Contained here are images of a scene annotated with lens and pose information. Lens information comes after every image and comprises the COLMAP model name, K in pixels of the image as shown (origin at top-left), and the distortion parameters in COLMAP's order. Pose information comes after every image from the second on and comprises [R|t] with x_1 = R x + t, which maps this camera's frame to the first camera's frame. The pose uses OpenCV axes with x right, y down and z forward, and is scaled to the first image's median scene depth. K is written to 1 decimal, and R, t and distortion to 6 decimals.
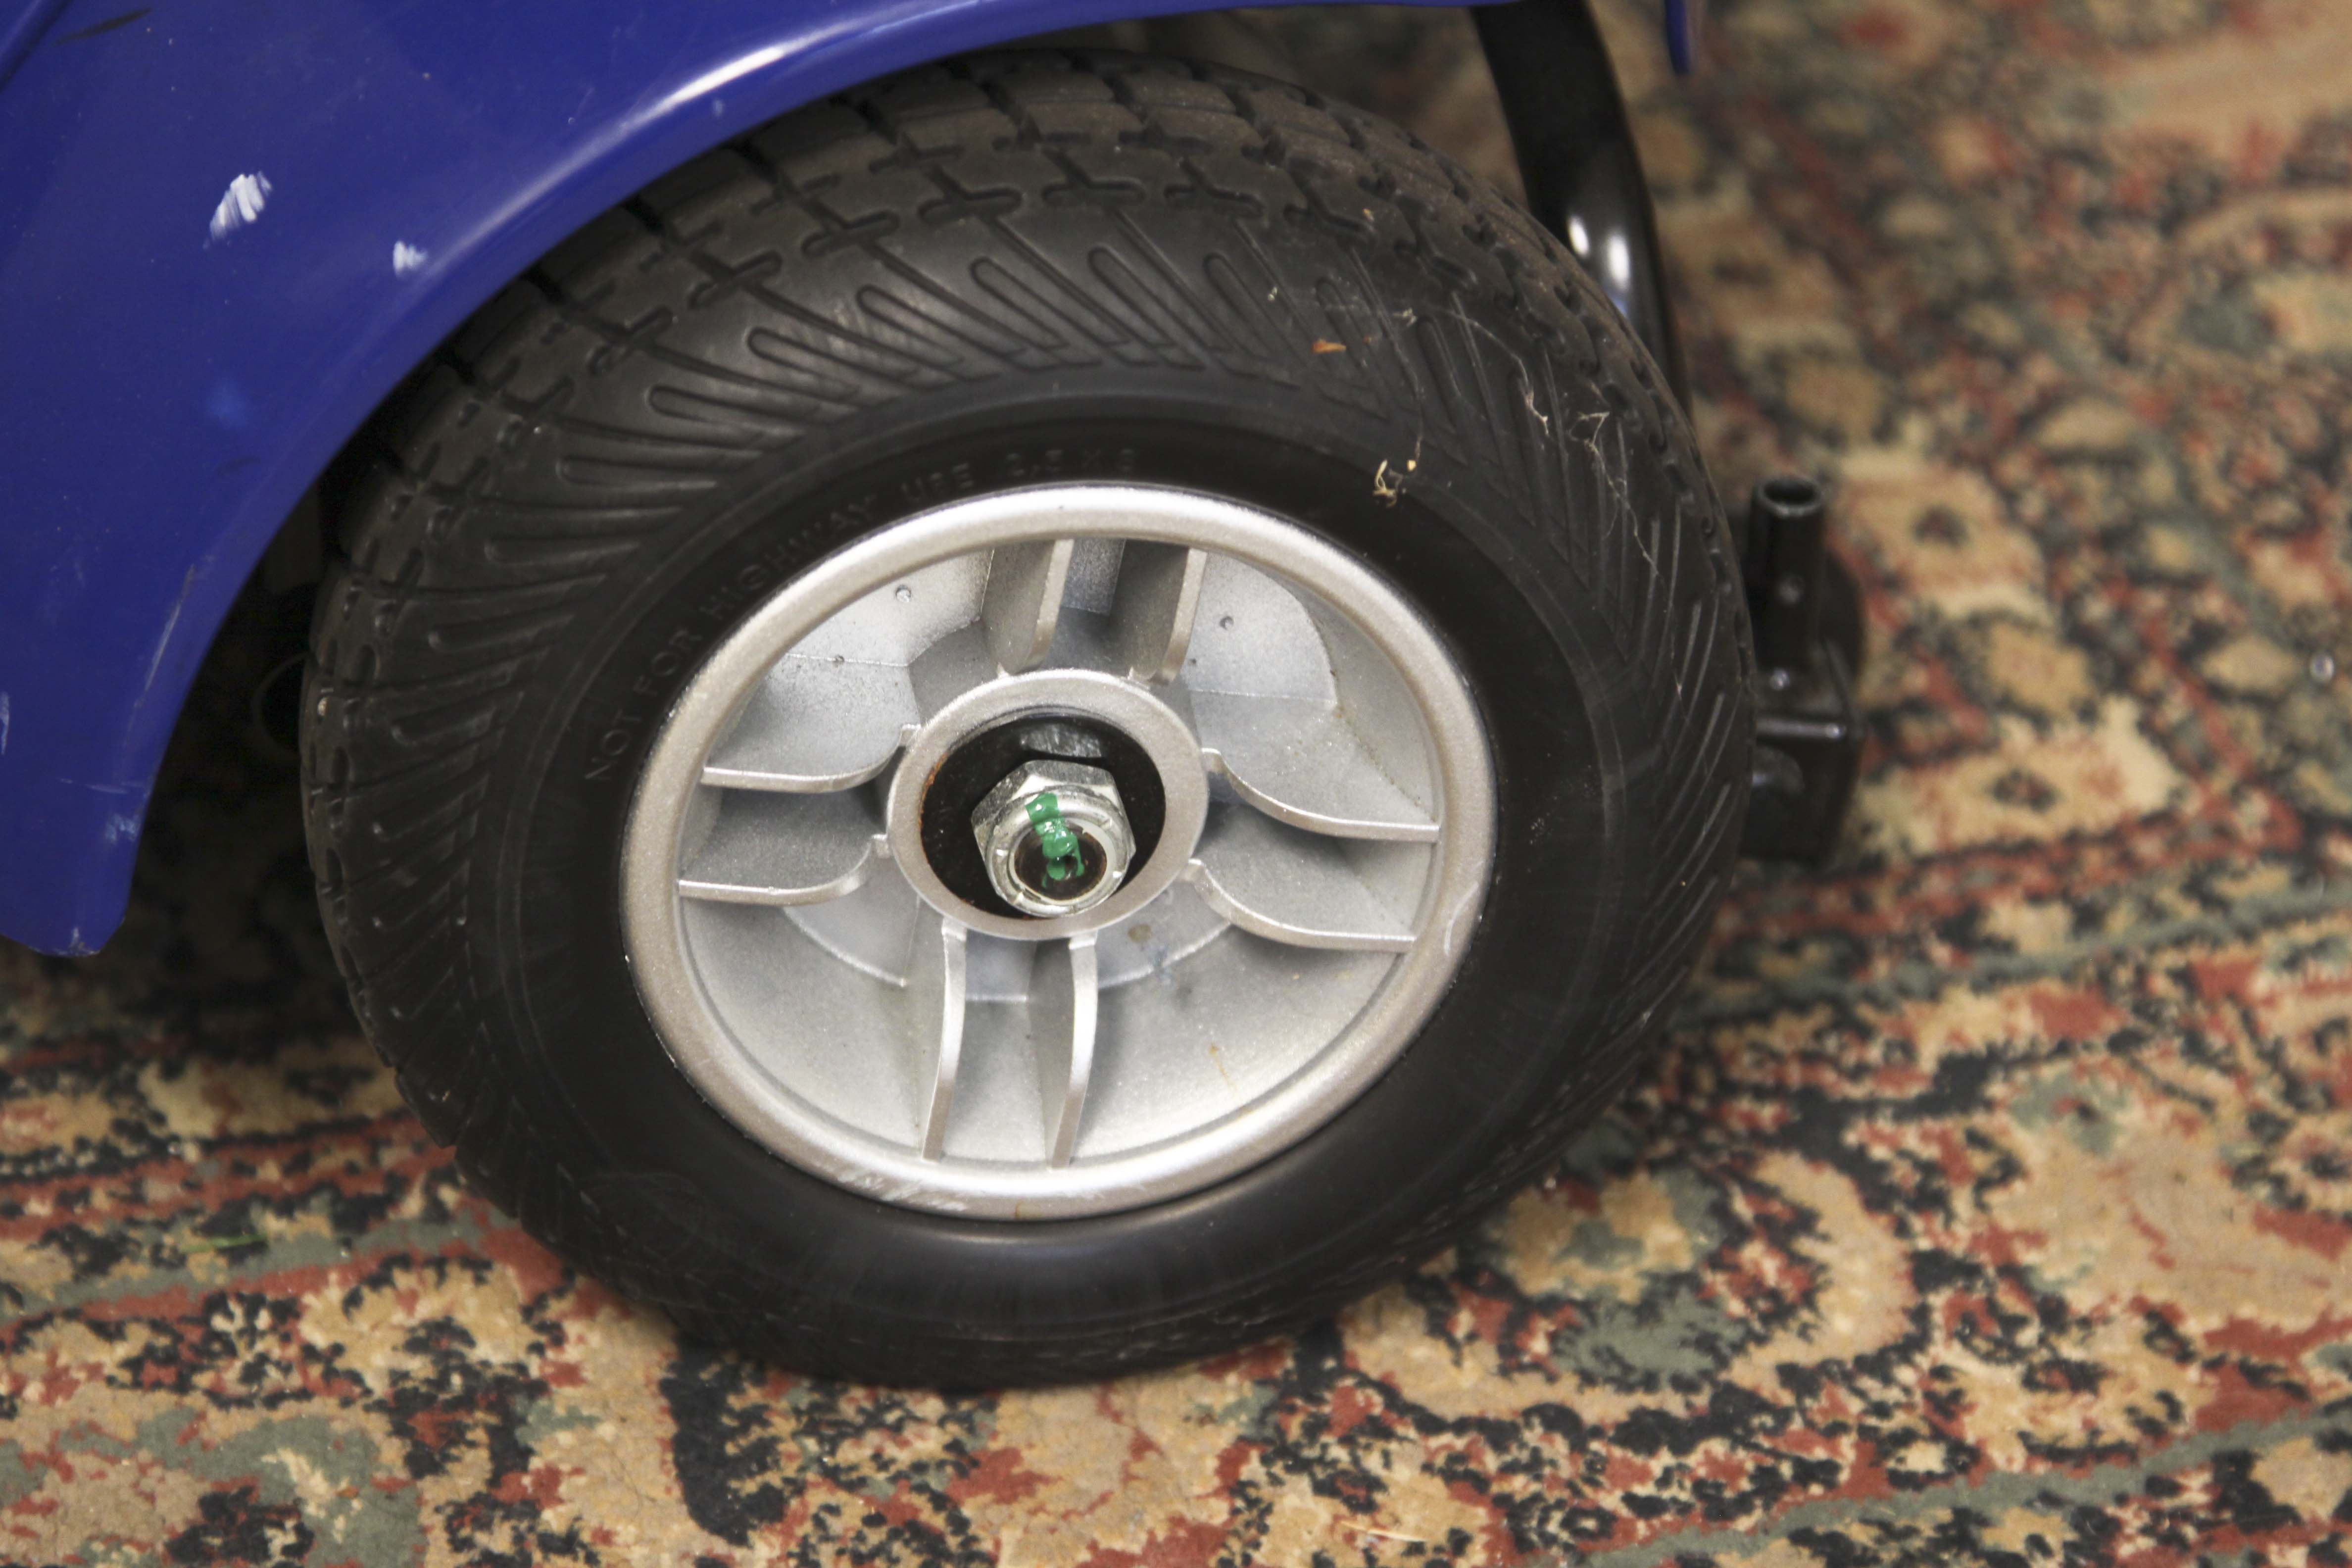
lens RADIAL K [[7297.3, 0, 1172.9], [0, 7297.3, 768.4], [0, 0, 1]] dist [0.251852, 0.000000]
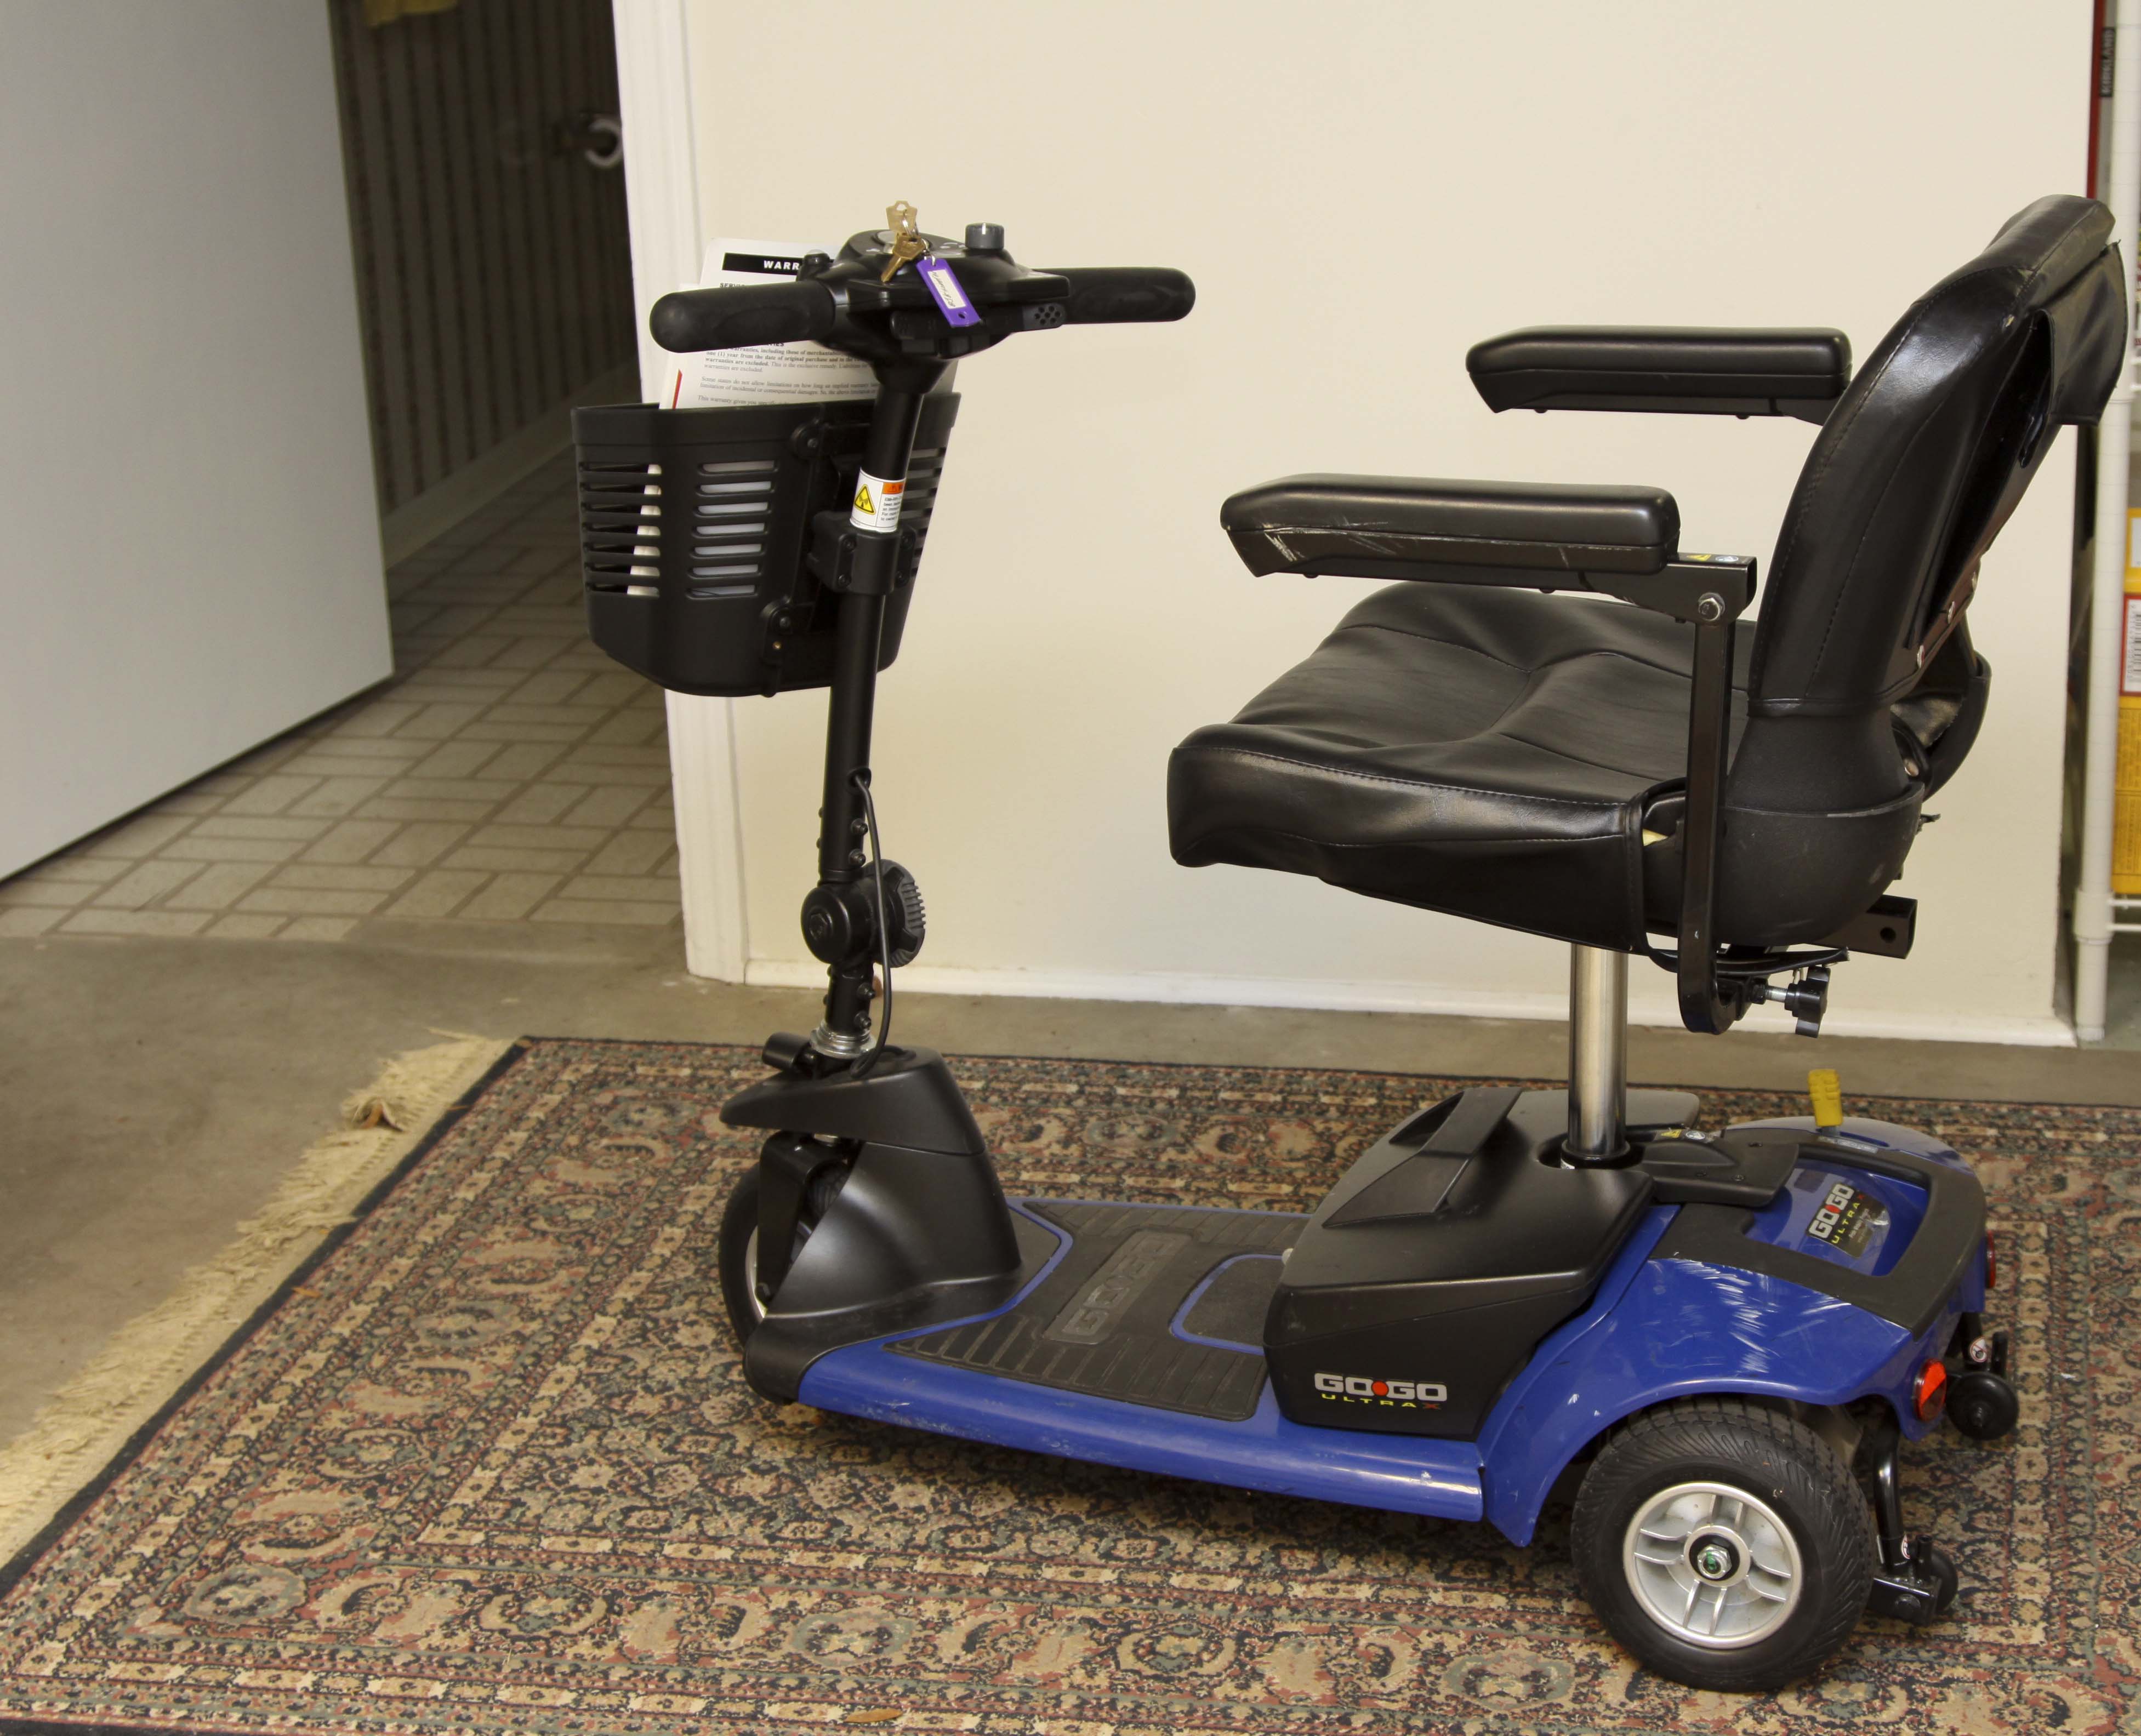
lens RADIAL K [[3687.7, 0, 1084.6], [0, 3687.7, 873.0], [0, 0, 1]] dist [-0.139774, 0.000000]
pose [[0.864381, 0.109463, -0.490779, 0.716380], [-0.242254, 0.945934, -0.215687, 0.189223], [0.440635, 0.305329, 0.844165, -1.275218]]
